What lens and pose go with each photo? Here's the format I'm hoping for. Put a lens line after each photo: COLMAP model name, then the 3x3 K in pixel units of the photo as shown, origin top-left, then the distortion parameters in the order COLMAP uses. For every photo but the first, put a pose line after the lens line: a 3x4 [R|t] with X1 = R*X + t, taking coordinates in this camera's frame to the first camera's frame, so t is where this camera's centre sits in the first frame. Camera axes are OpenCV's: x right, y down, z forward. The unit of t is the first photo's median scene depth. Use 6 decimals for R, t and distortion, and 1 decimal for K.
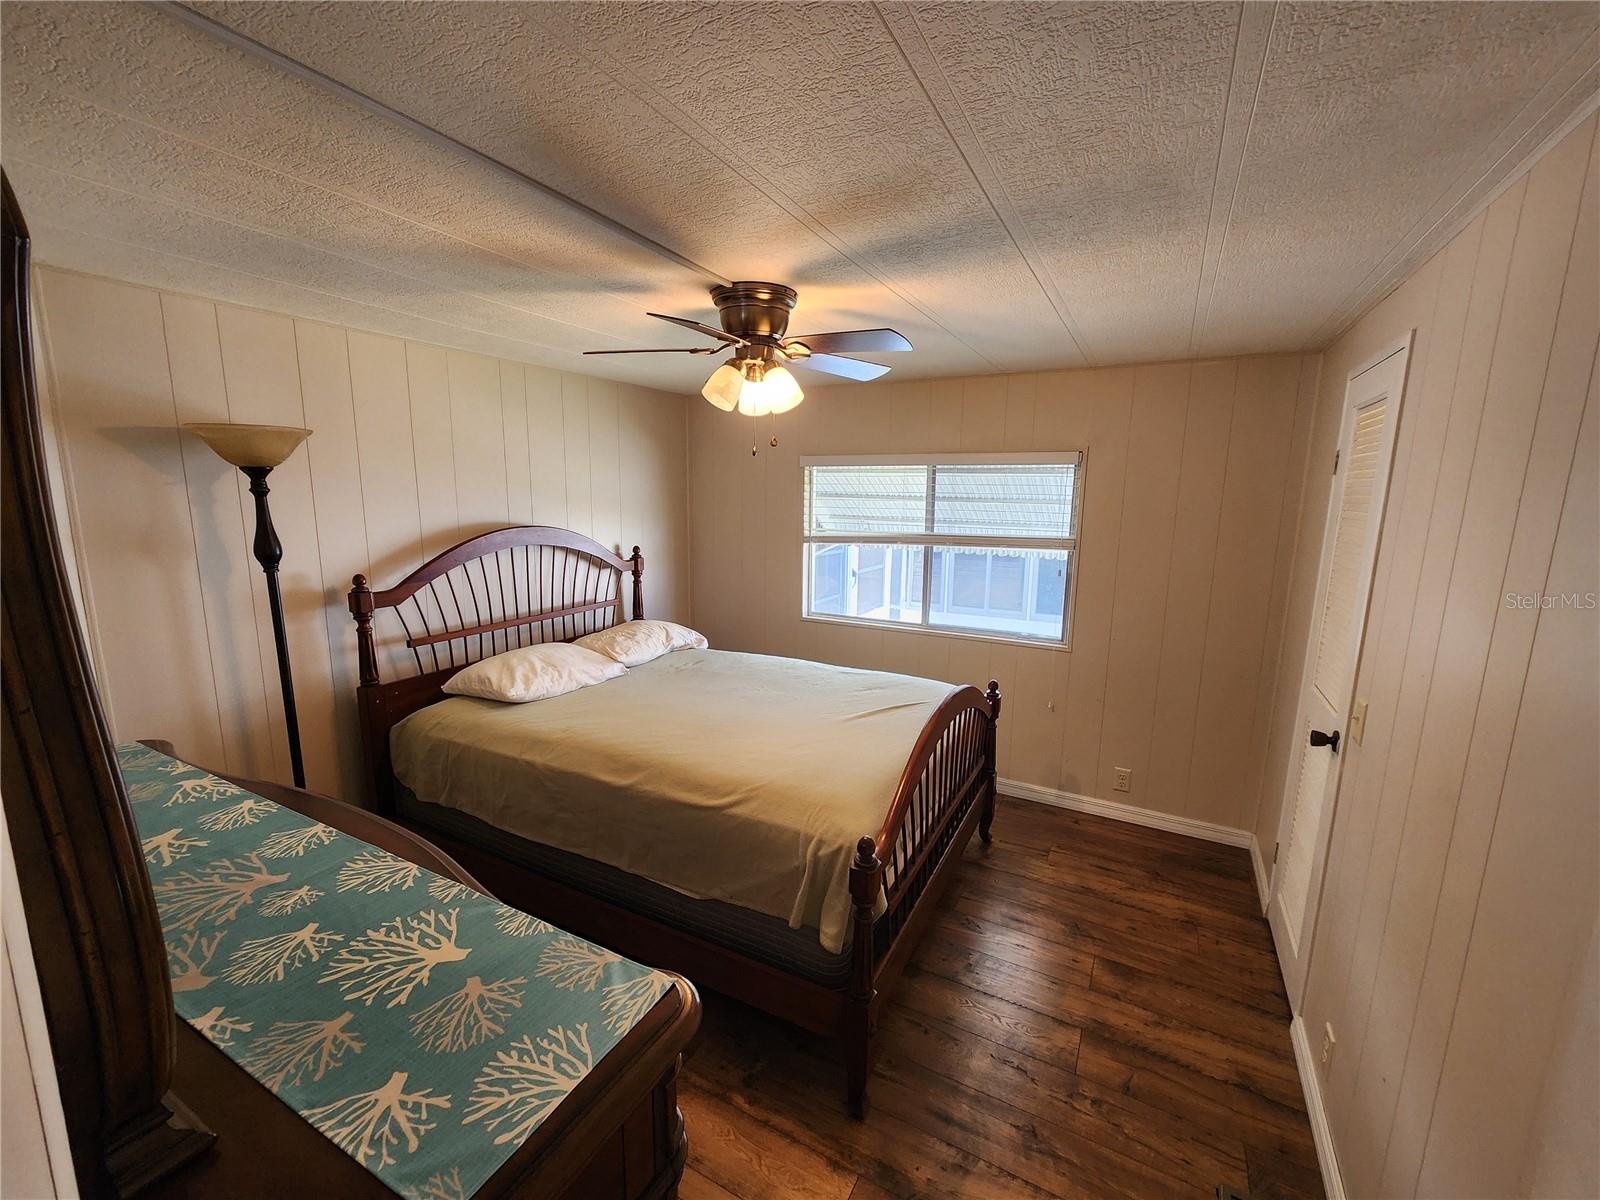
lens RADIAL K [[658.4, 0, 802.4], [0, 658.4, 600.2], [0, 0, 1]] dist [-0.000544, 0.000775]
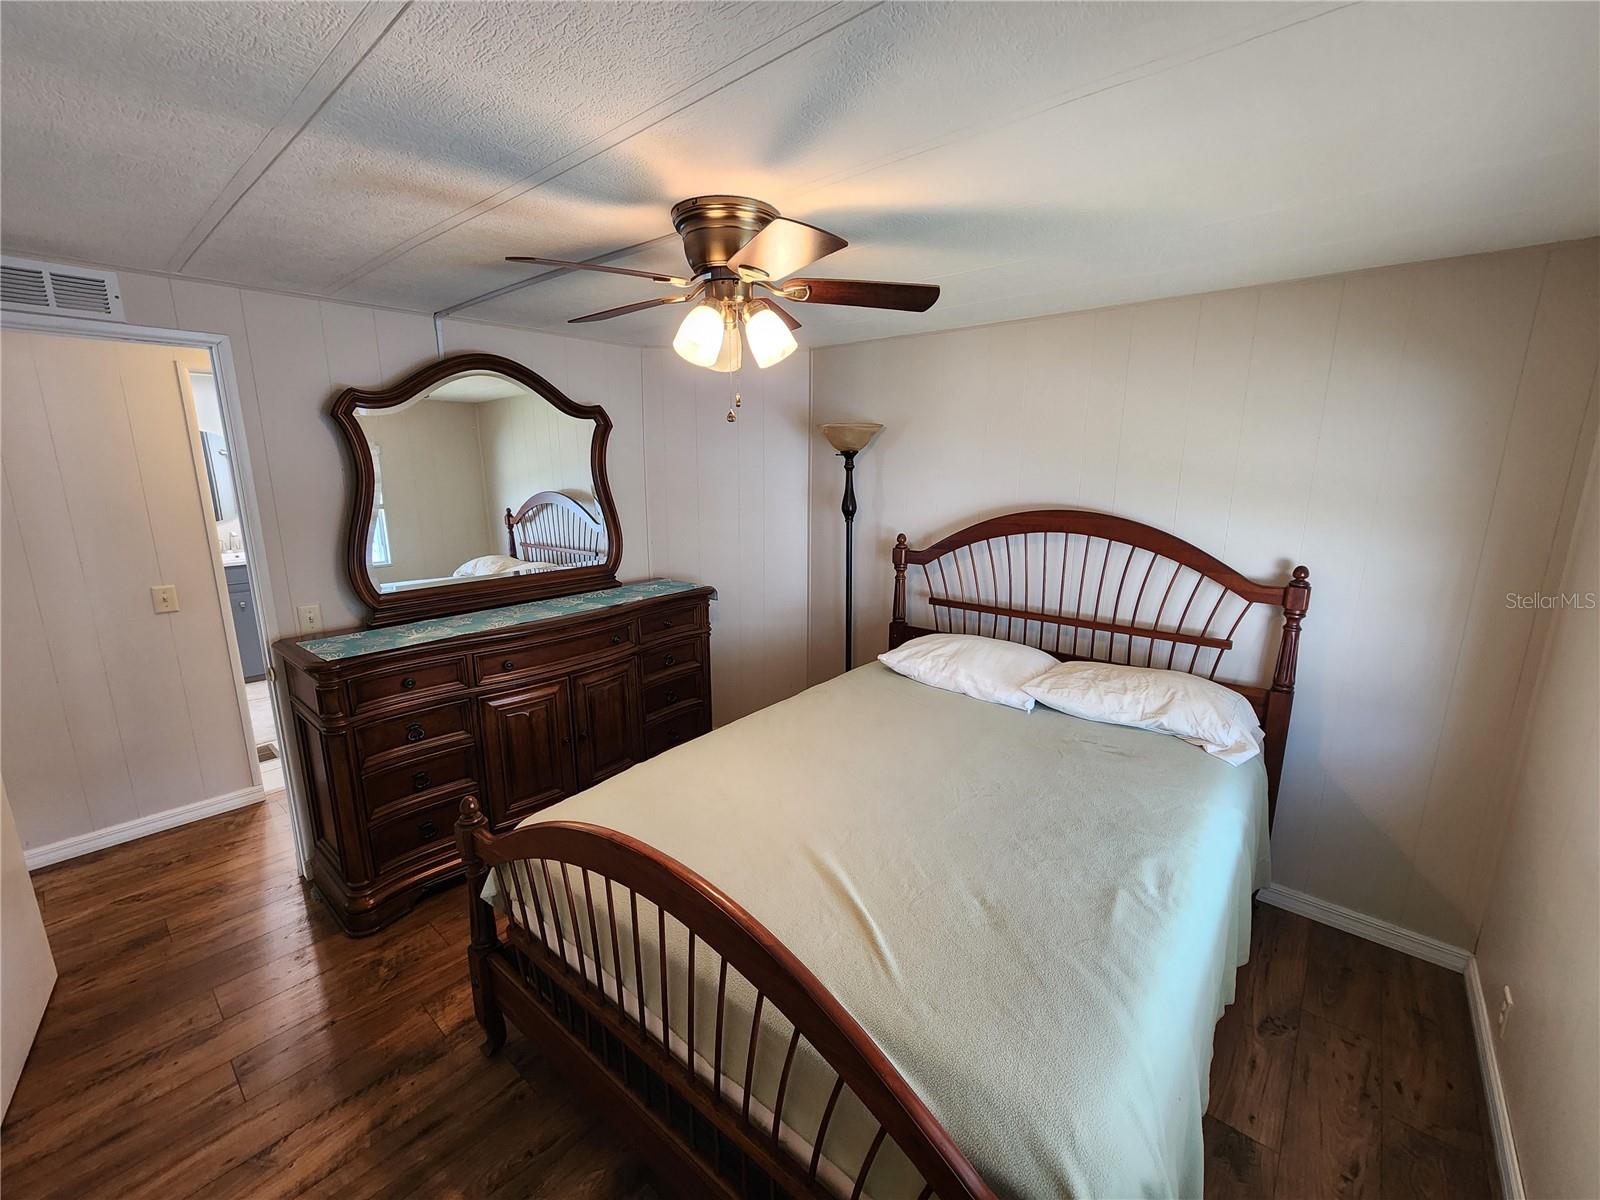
lens RADIAL K [[658.4, 0, 802.4], [0, 658.4, 600.2], [0, 0, 1]] dist [-0.000544, 0.000775]
pose [[-0.205870, 0.191223, -0.959714, 0.594870], [-0.162937, 0.960334, 0.226298, -0.169869], [0.964919, 0.202961, -0.166547, 1.039777]]
